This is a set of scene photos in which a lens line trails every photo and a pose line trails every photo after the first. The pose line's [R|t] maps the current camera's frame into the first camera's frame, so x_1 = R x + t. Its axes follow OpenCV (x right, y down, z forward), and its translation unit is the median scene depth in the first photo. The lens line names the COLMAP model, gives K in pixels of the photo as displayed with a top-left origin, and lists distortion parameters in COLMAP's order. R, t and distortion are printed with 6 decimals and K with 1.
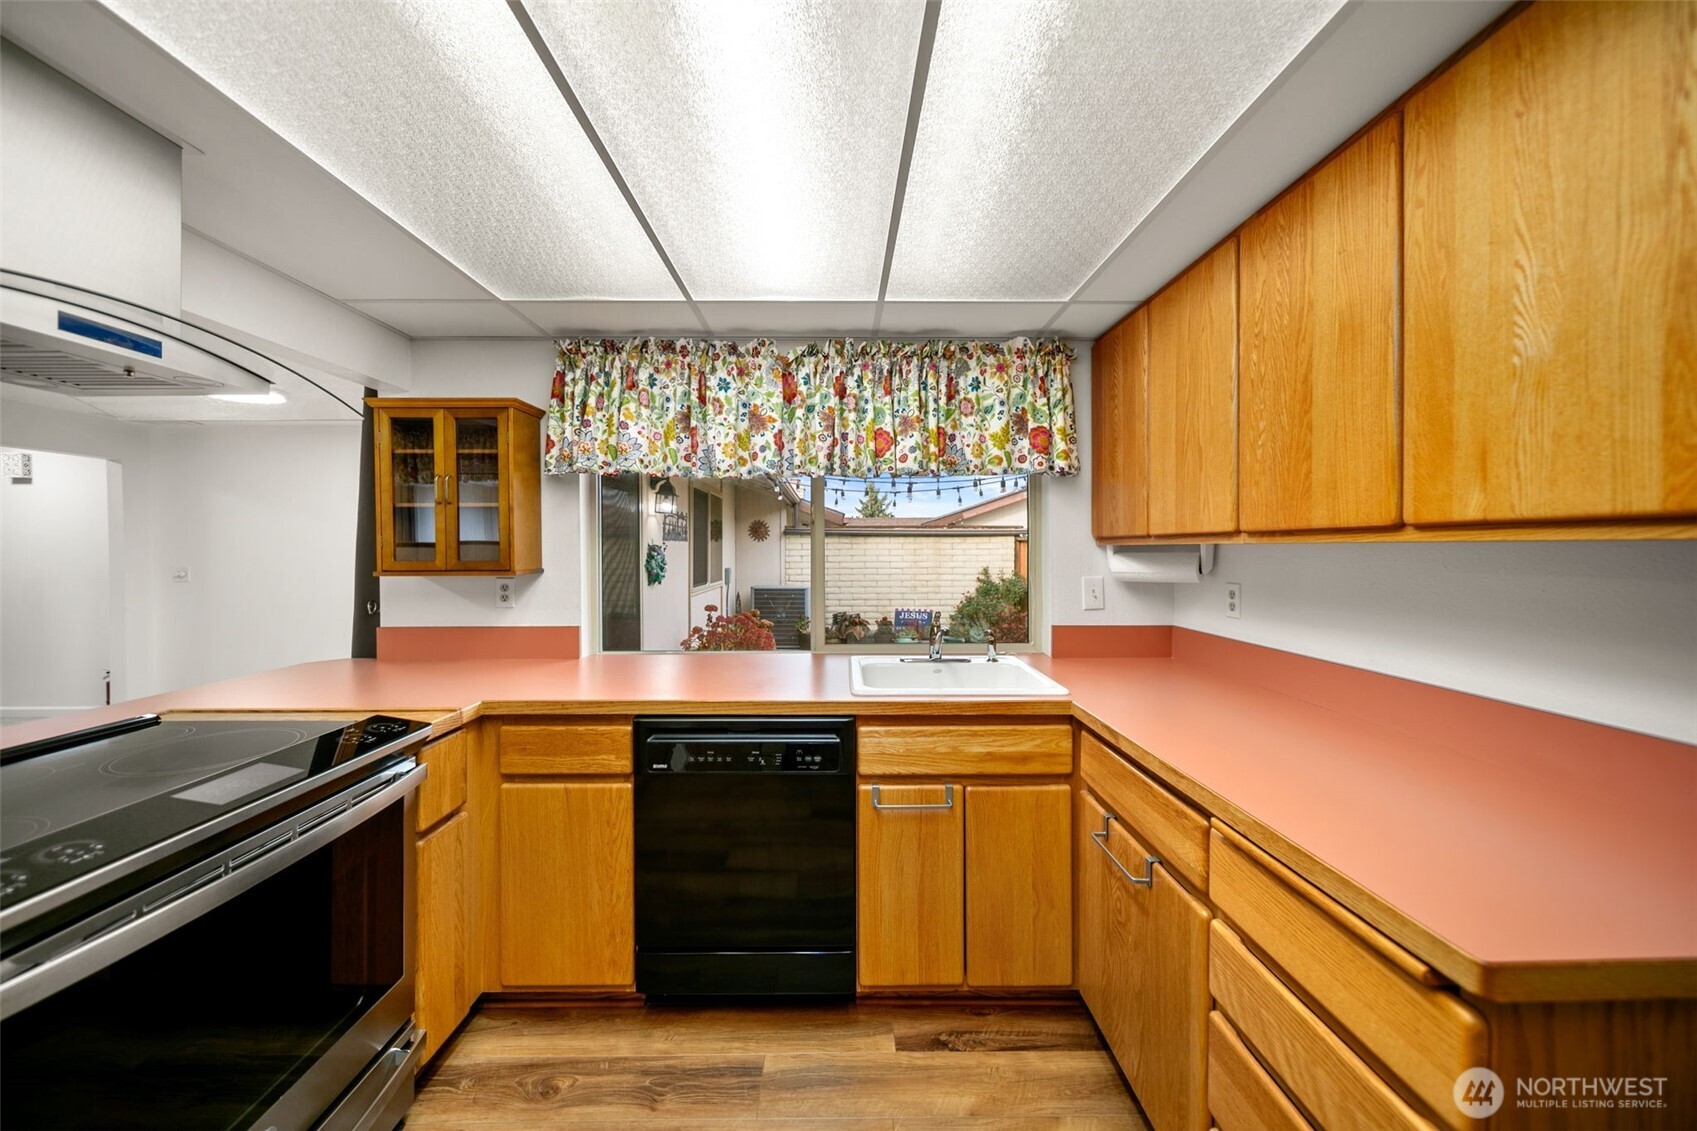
lens RADIAL K [[618.7, 0, 843.7], [0, 618.7, 549.7], [0, 0, 1]] dist [0.006667, -0.000015]
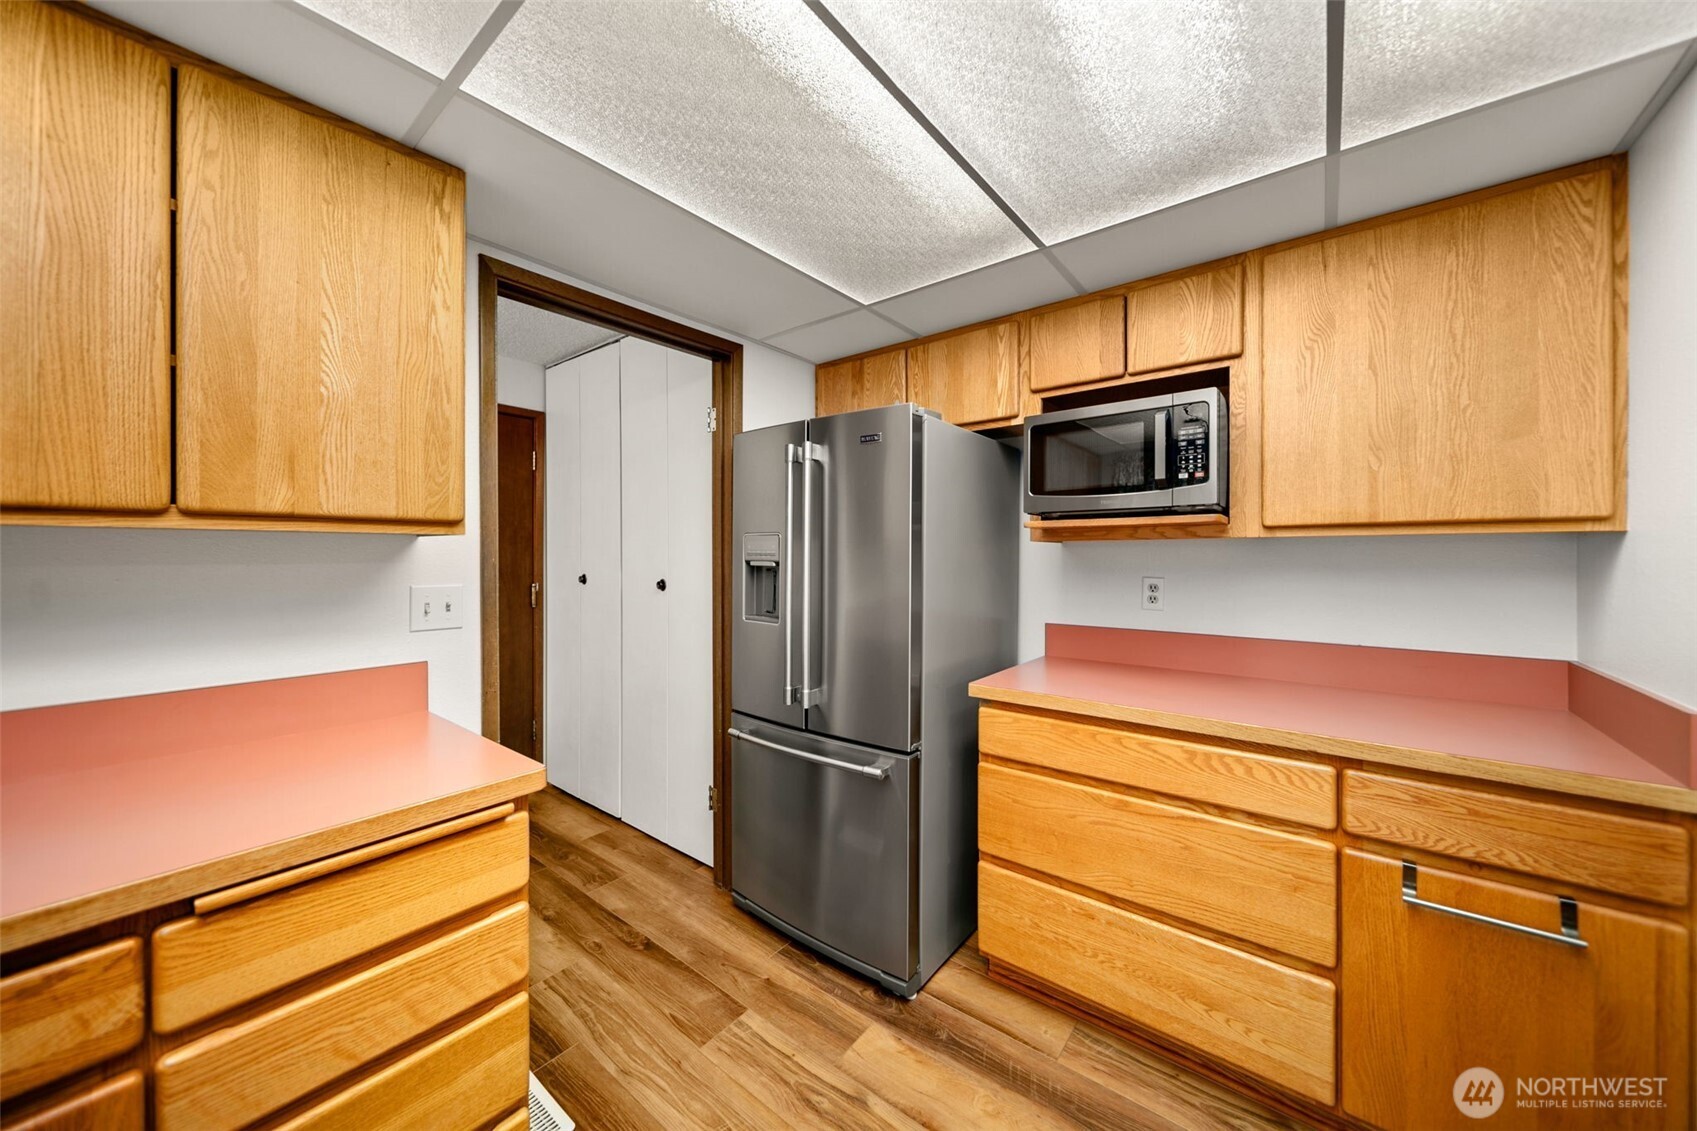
lens RADIAL K [[599.1, 0, 850.2], [0, 599.1, 558.8], [0, 0, 1]] dist [-0.000643, -0.000199]
pose [[-0.776791, -0.005267, 0.629736, -0.483666], [0.002219, 0.999936, 0.011100, 0.026928], [-0.629754, 0.010020, -0.776730, 1.158183]]
